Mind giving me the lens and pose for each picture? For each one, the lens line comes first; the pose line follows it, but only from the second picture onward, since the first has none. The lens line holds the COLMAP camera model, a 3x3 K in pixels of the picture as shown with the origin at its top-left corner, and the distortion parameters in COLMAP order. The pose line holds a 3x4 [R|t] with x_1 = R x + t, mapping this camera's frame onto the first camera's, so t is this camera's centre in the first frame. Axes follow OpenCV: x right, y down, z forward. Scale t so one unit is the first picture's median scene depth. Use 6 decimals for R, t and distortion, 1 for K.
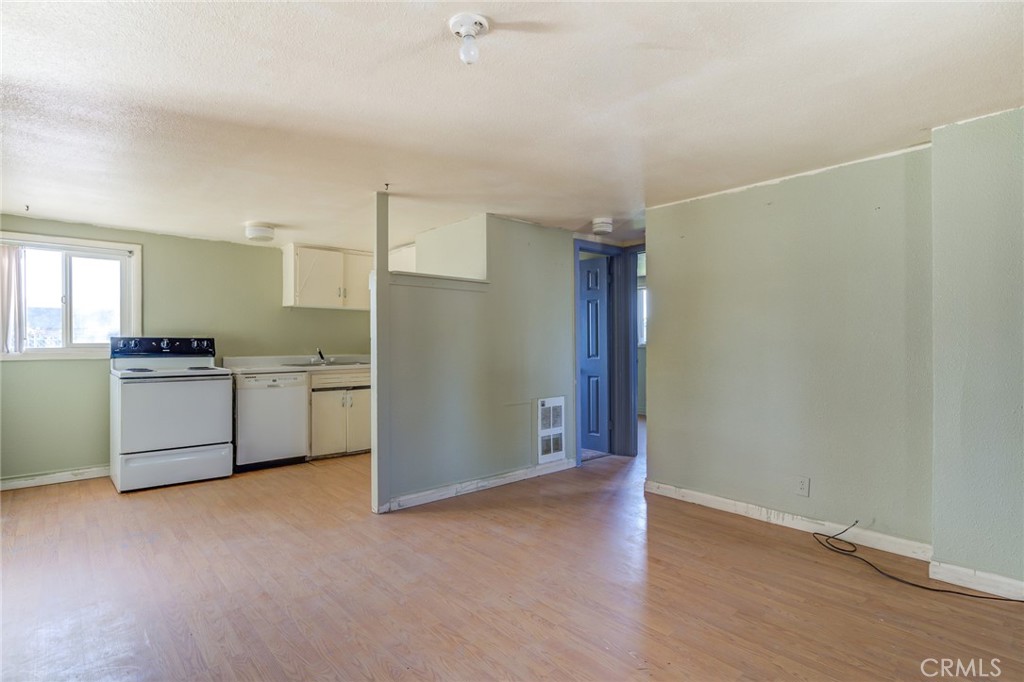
lens RADIAL K [[526.0, 0, 510.6], [0, 526.0, 345.2], [0, 0, 1]] dist [-0.013529, 0.000319]
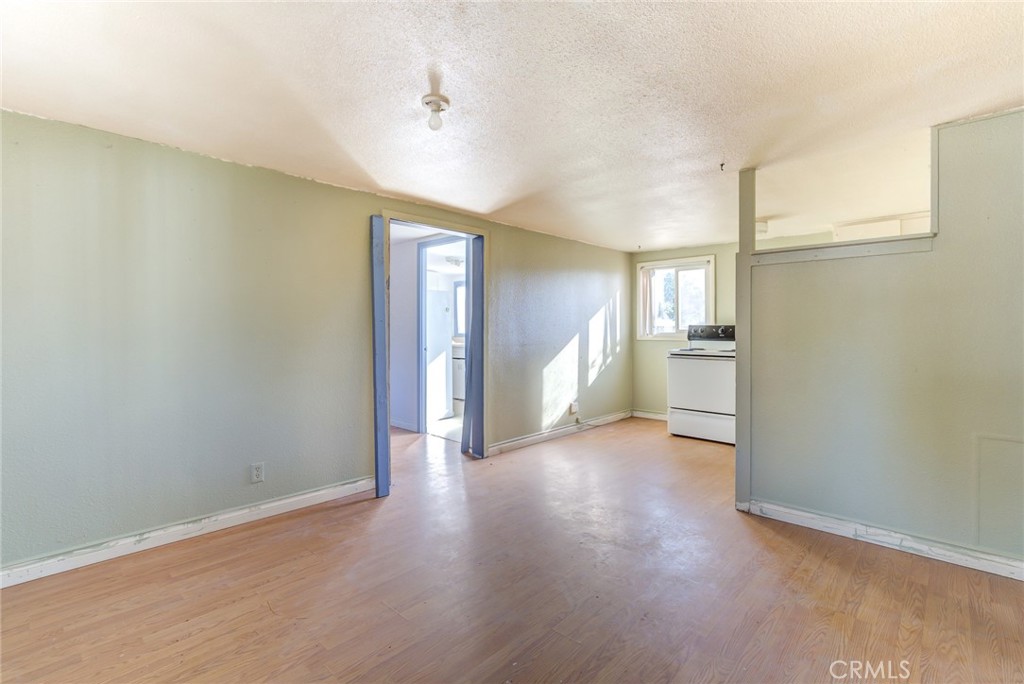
lens RADIAL K [[467.5, 0, 510.8], [0, 467.5, 331.2], [0, 0, 1]] dist [-0.000813, 0.000310]
pose [[0.089584, 0.004783, -0.995968, 0.481494], [-0.006760, 0.999968, 0.004194, -0.001876], [0.995956, 0.006357, 0.089613, 0.446875]]
